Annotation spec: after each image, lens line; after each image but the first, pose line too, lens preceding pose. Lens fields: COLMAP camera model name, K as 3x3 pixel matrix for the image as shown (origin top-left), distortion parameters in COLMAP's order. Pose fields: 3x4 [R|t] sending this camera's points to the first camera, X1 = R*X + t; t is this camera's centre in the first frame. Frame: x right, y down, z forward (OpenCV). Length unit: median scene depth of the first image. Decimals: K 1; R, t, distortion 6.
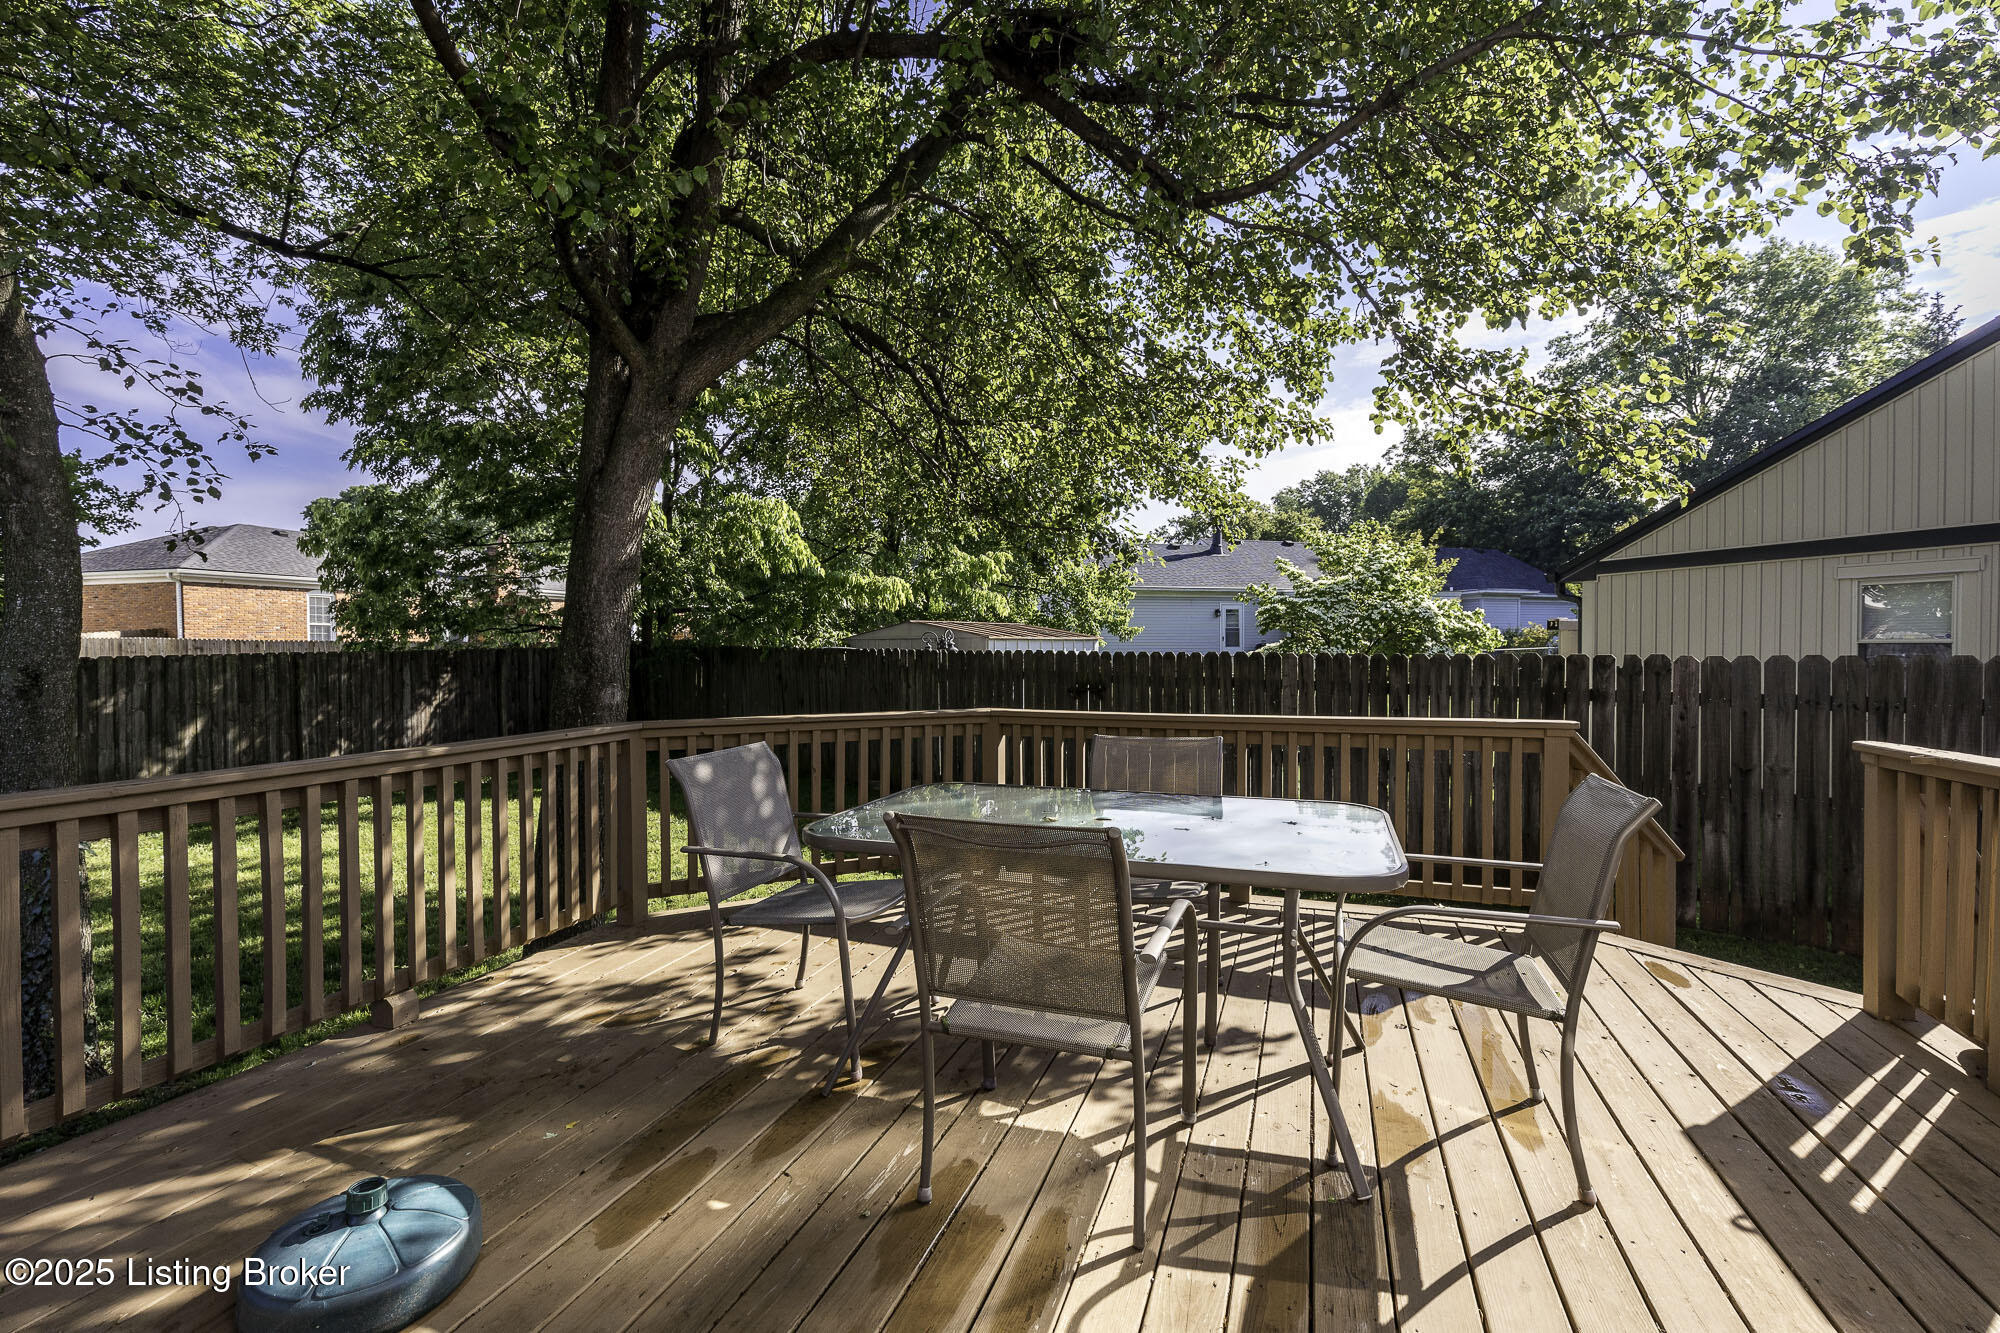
lens RADIAL K [[890.1, 0, 1000.4], [0, 890.1, 656.8], [0, 0, 1]] dist [0.004379, 0.000125]
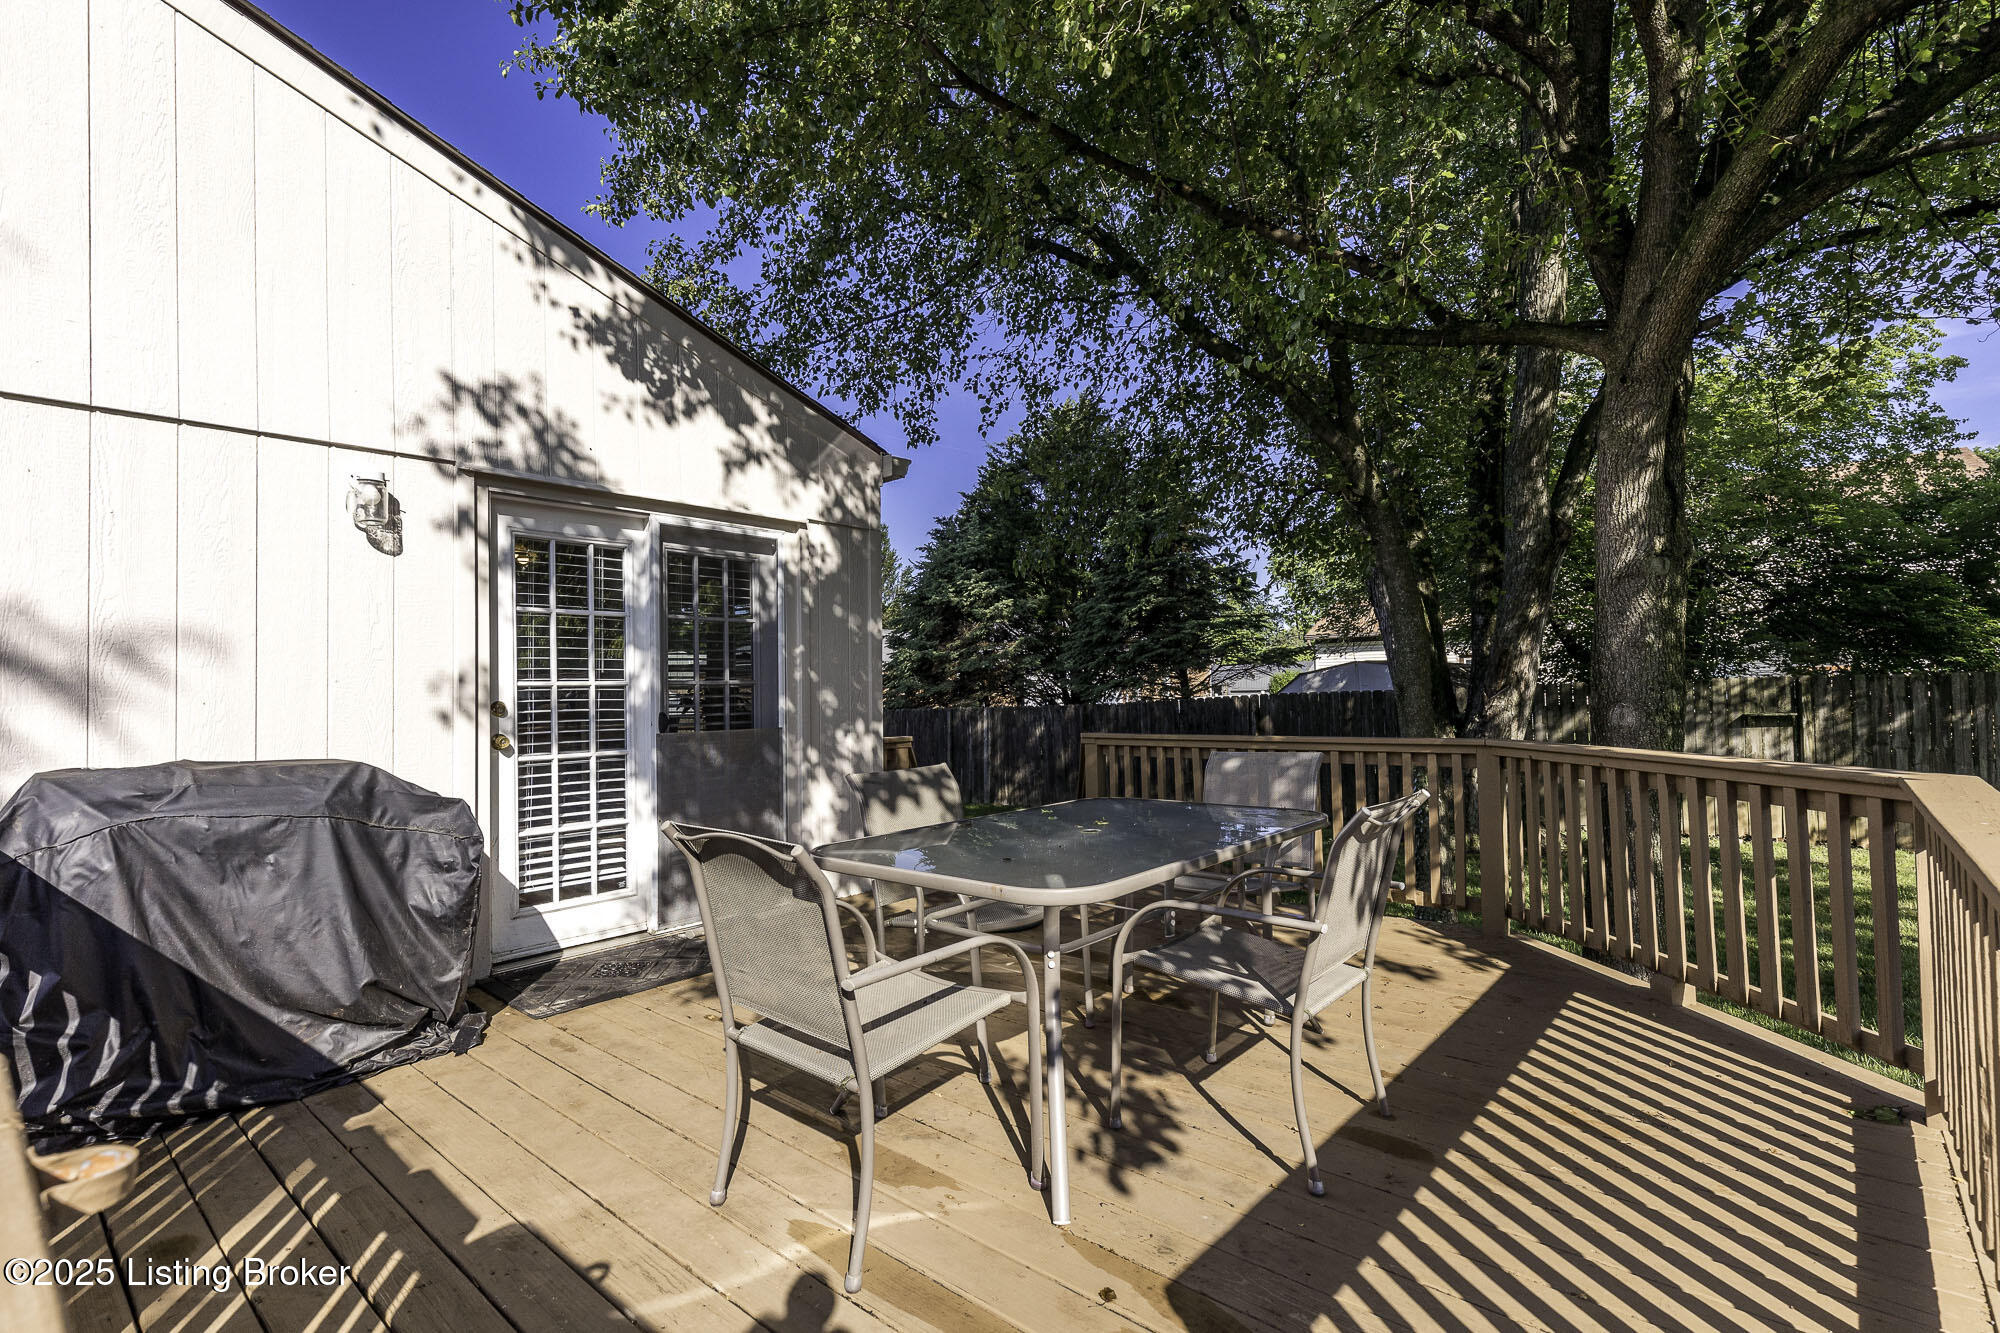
lens RADIAL K [[905.8, 0, 1002.3], [0, 905.8, 669.3], [0, 0, 1]] dist [-0.003174, -0.000460]
pose [[-0.357015, -0.012117, -0.934020, 0.851210], [0.011664, 0.999780, -0.017429, 0.005340], [0.934026, -0.017117, -0.356795, 0.943679]]
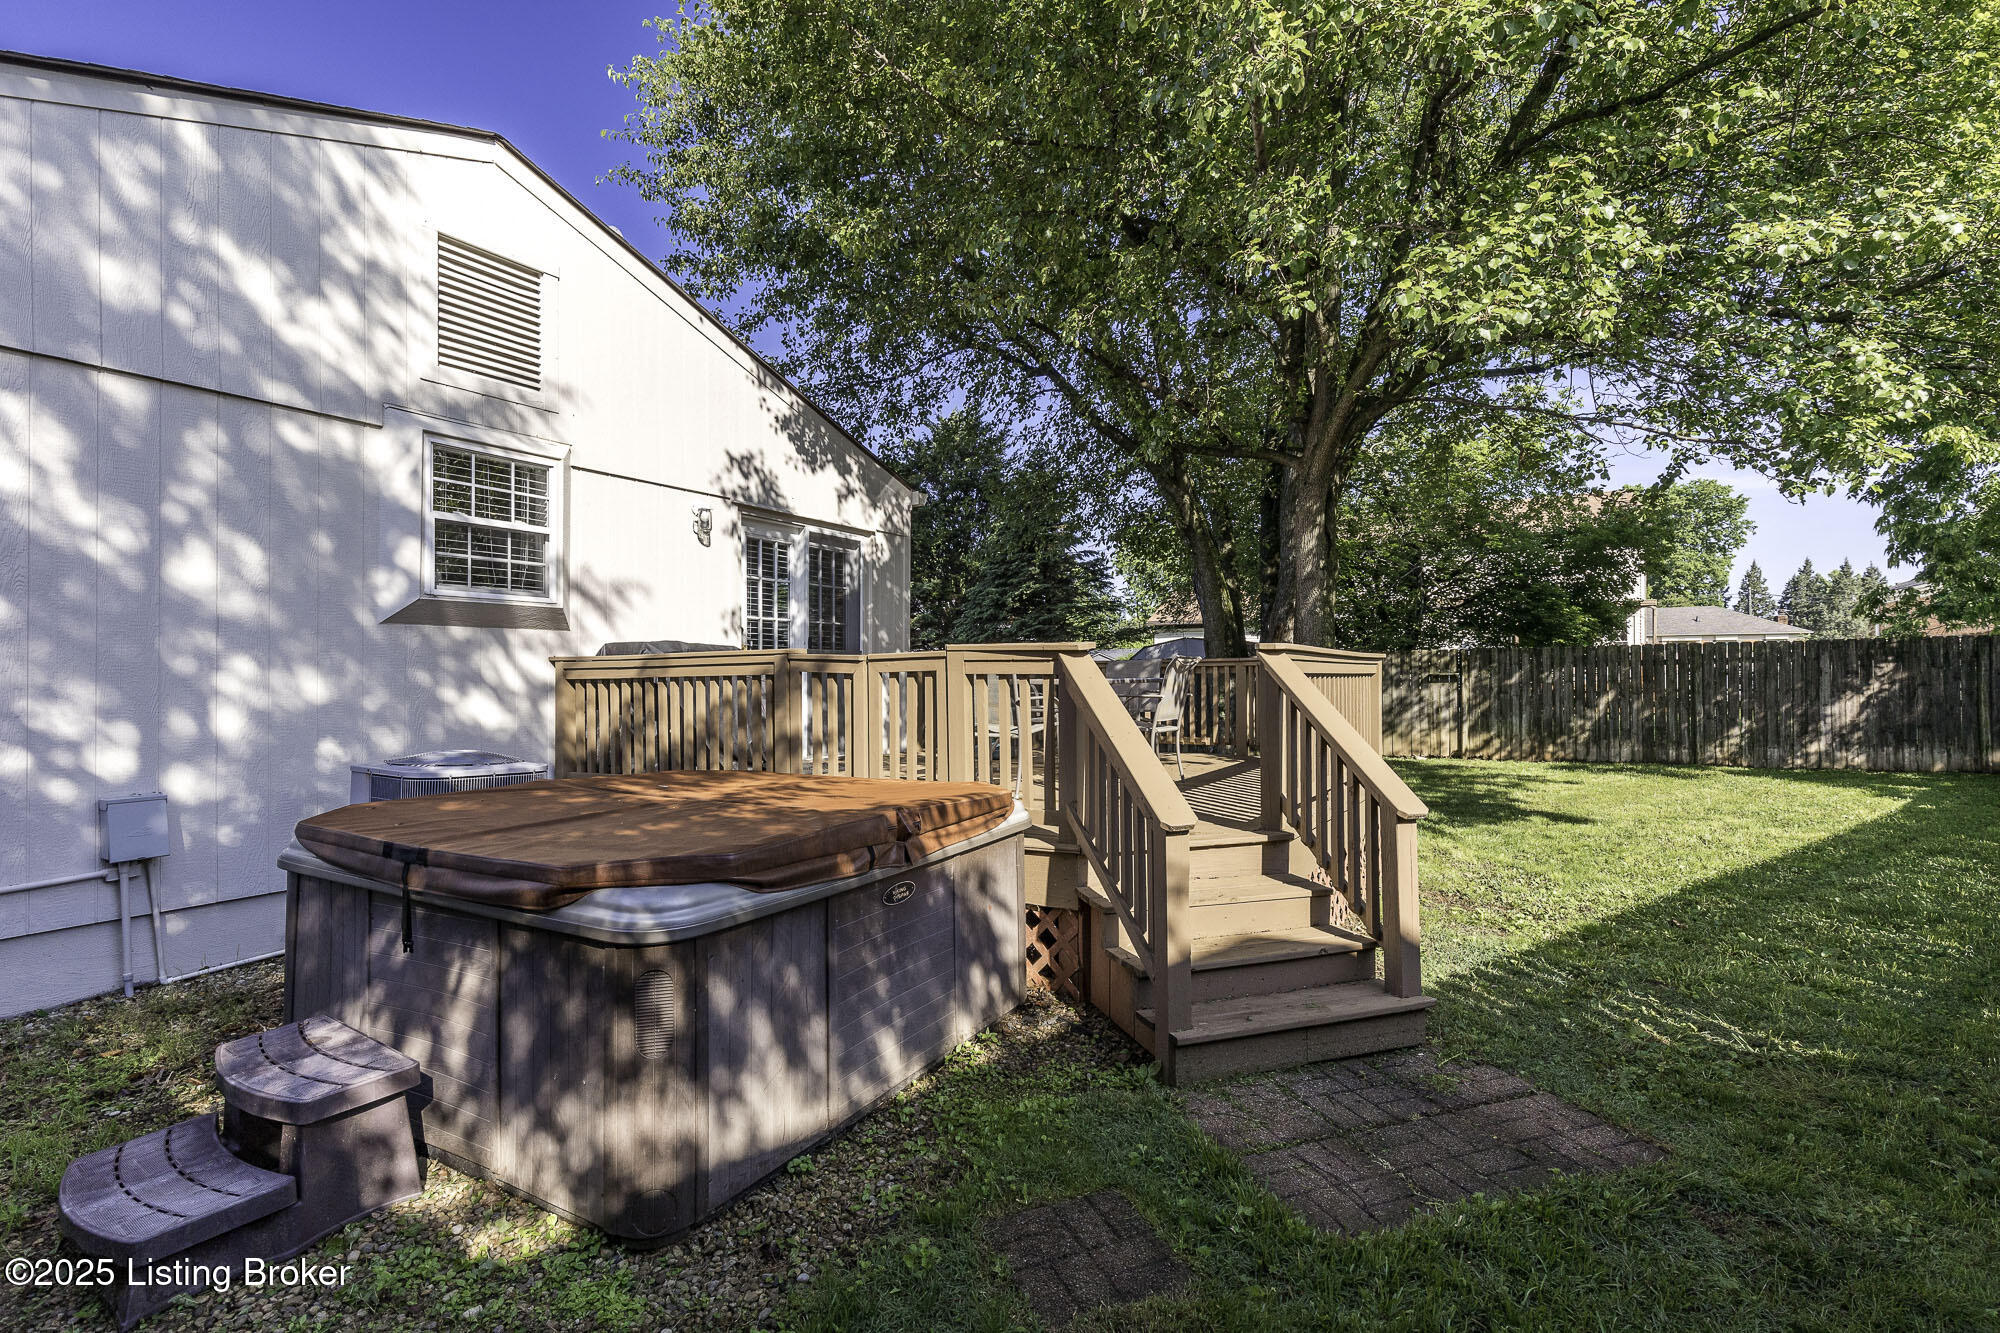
lens RADIAL K [[935.8, 0, 1021.2], [0, 935.8, 678.3], [0, 0, 1]] dist [0.001419, -0.000024]
pose [[-0.170737, 0.004829, -0.985305, 1.998743], [-0.002160, 0.999984, 0.005275, 0.120731], [0.985314, 0.003029, -0.170724, 0.963120]]
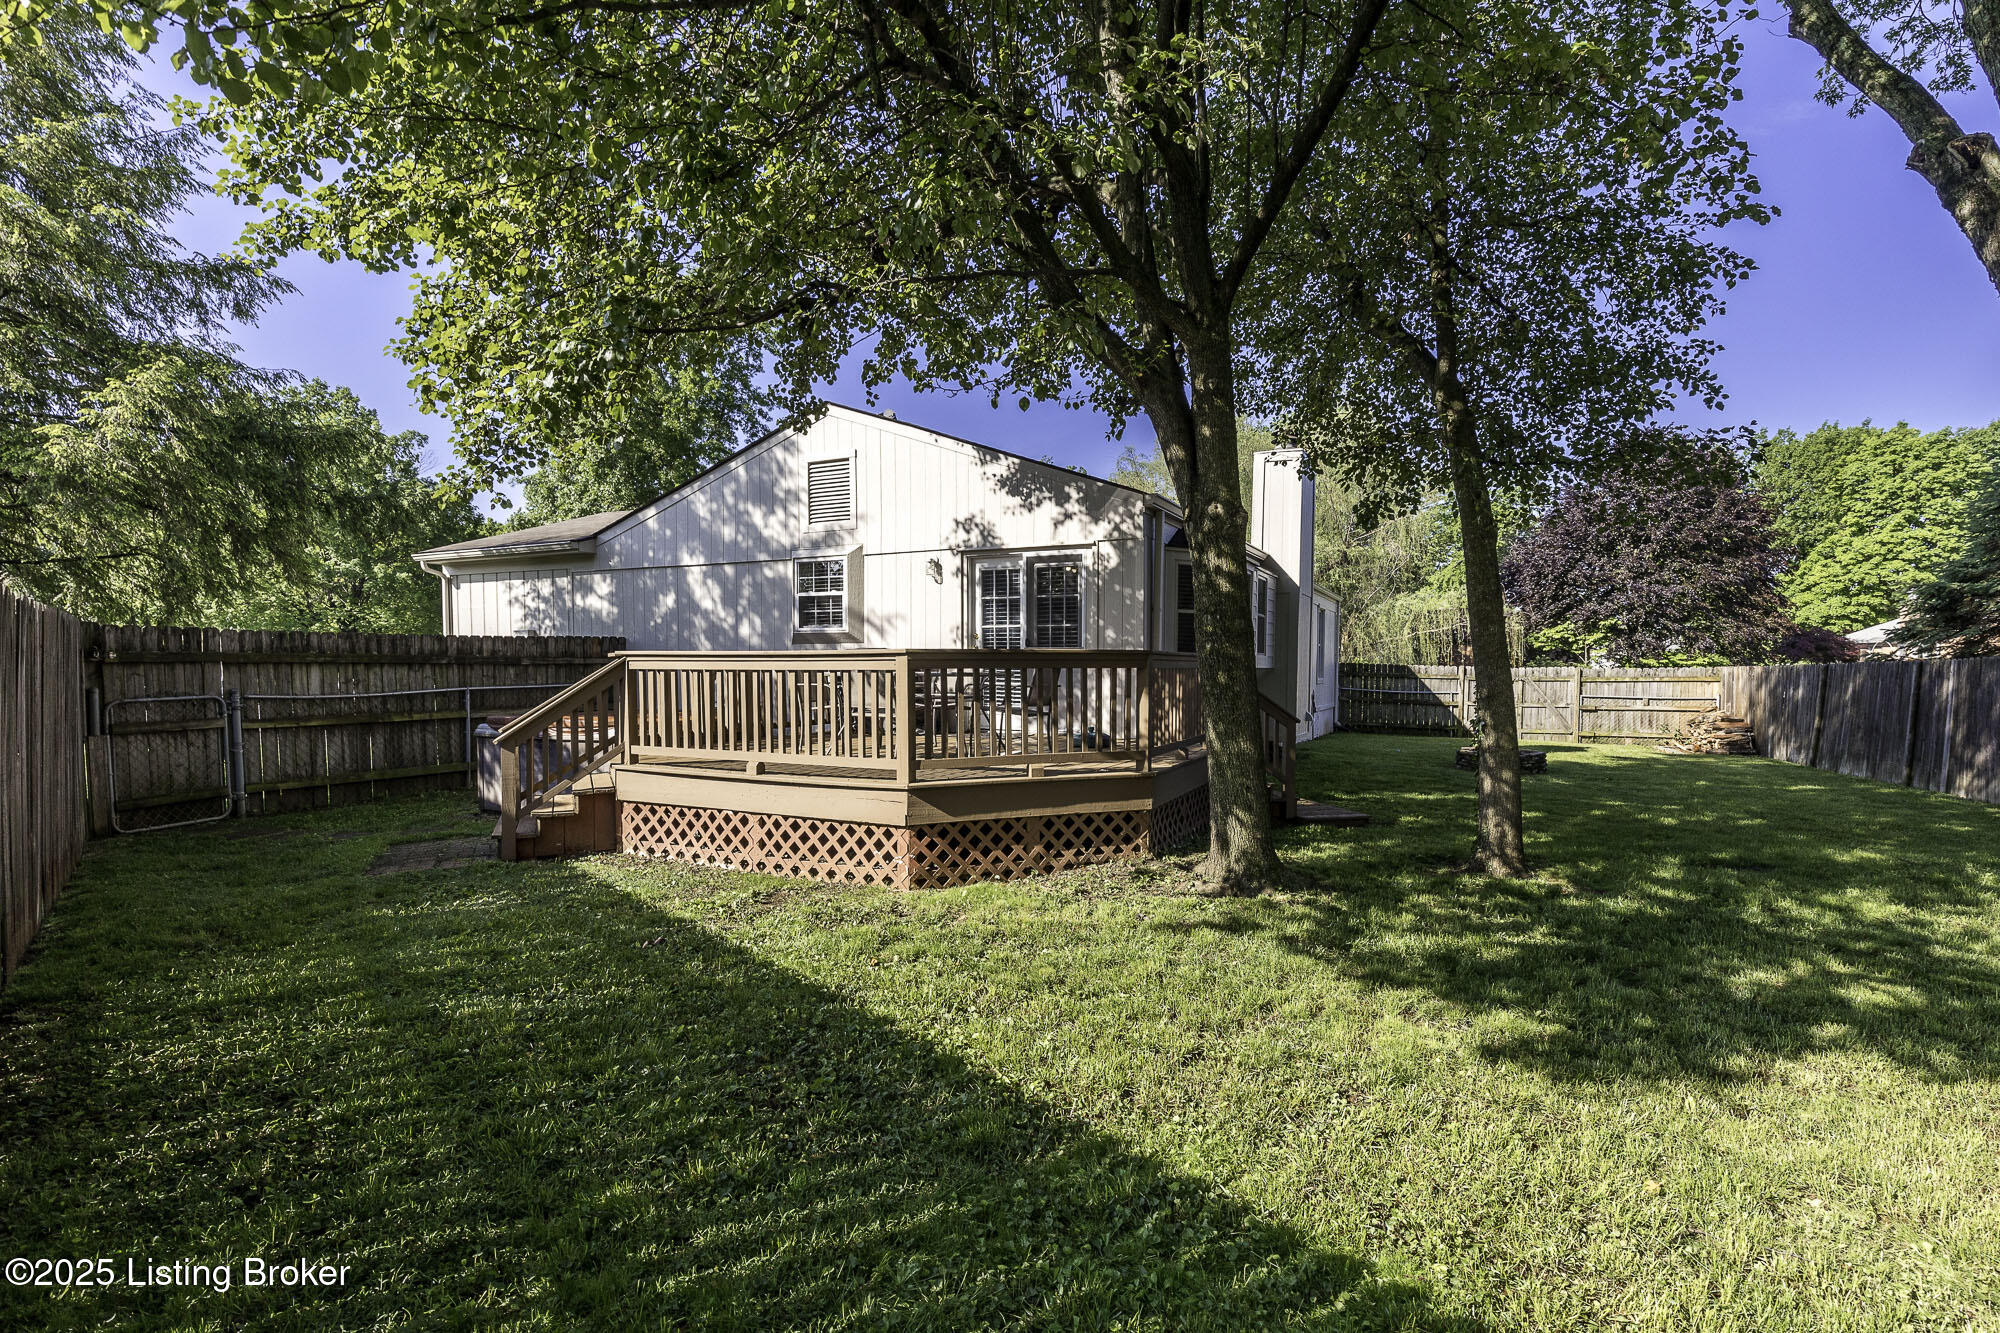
lens RADIAL K [[935.8, 0, 1021.2], [0, 935.8, 678.3], [0, 0, 1]] dist [0.001419, -0.000024]
pose [[-0.995800, 0.001925, 0.091534, -0.363242], [0.003854, 0.999774, 0.020900, 0.097464], [-0.091473, 0.021165, -0.995583, 2.987156]]
